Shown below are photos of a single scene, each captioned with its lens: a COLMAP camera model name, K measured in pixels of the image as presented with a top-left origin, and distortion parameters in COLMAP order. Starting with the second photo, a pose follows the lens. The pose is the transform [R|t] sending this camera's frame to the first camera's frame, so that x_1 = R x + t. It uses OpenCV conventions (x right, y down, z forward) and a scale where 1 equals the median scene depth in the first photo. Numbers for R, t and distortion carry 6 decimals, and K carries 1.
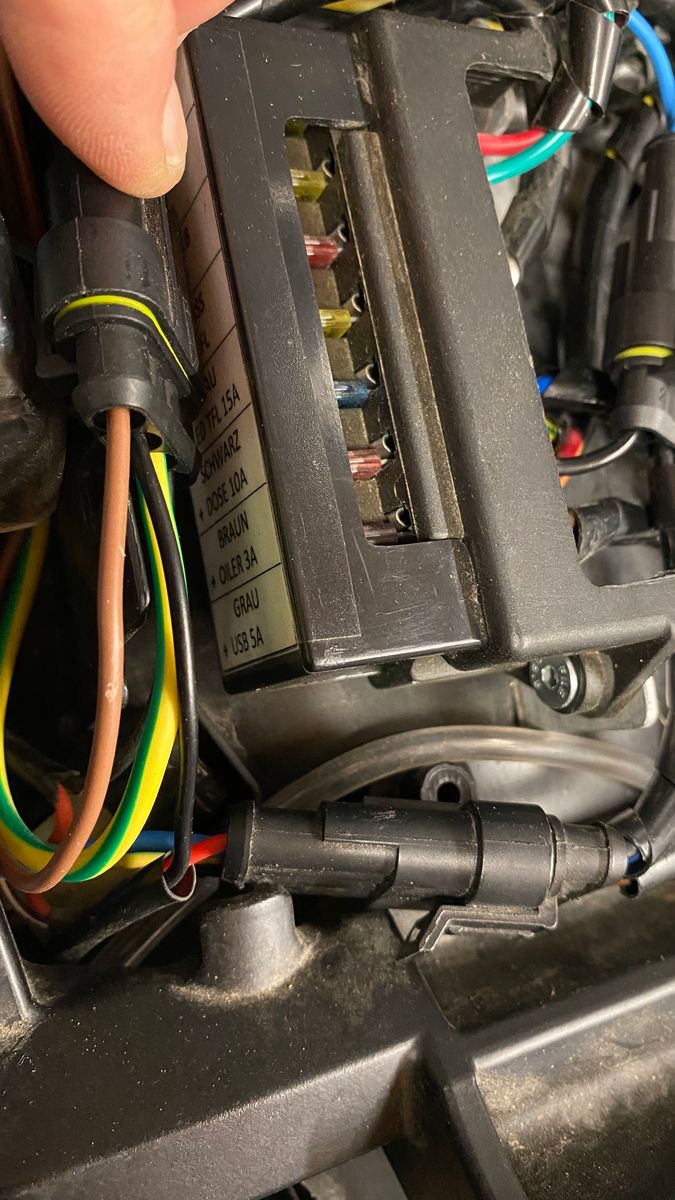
lens RADIAL K [[851.2, 0, 337.5], [0, 851.2, 600.0], [0, 0, 1]] dist [-0.002264, -0.001387]
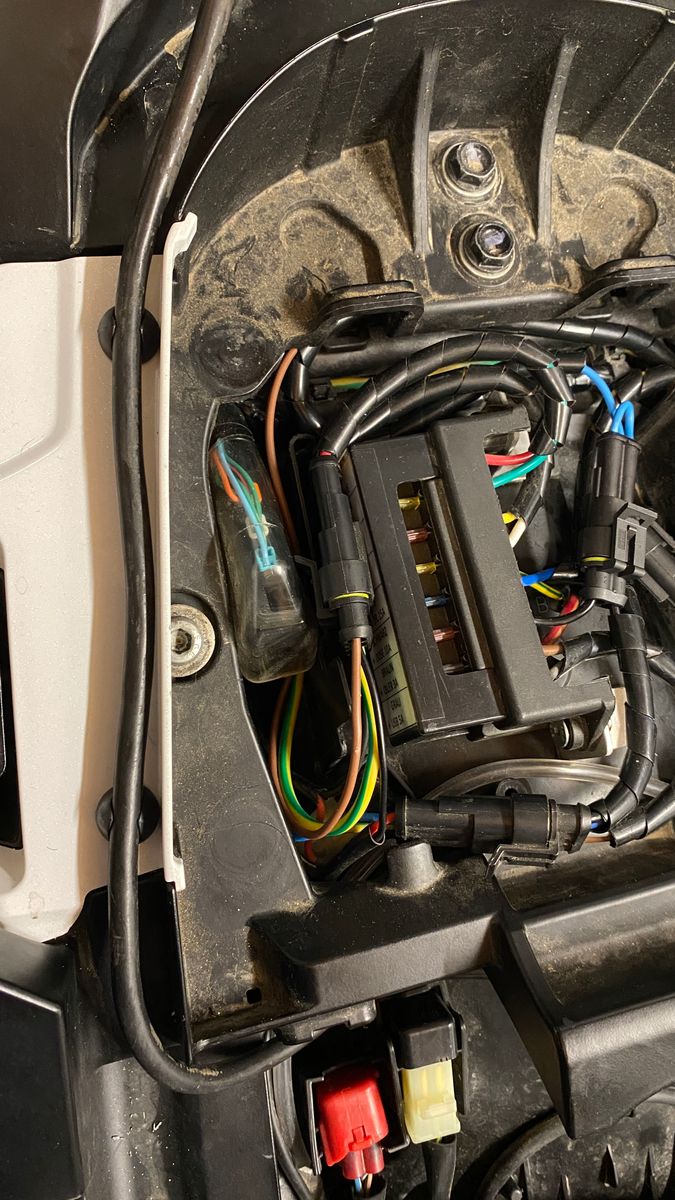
lens RADIAL K [[914.3, 0, 337.5], [0, 914.3, 600.0], [0, 0, 1]] dist [-0.023736, -0.000671]
pose [[0.964955, -0.085036, -0.248255, 0.332038], [0.067645, 0.994673, -0.077775, -0.084734], [0.253546, 0.058256, 0.965567, -1.236800]]
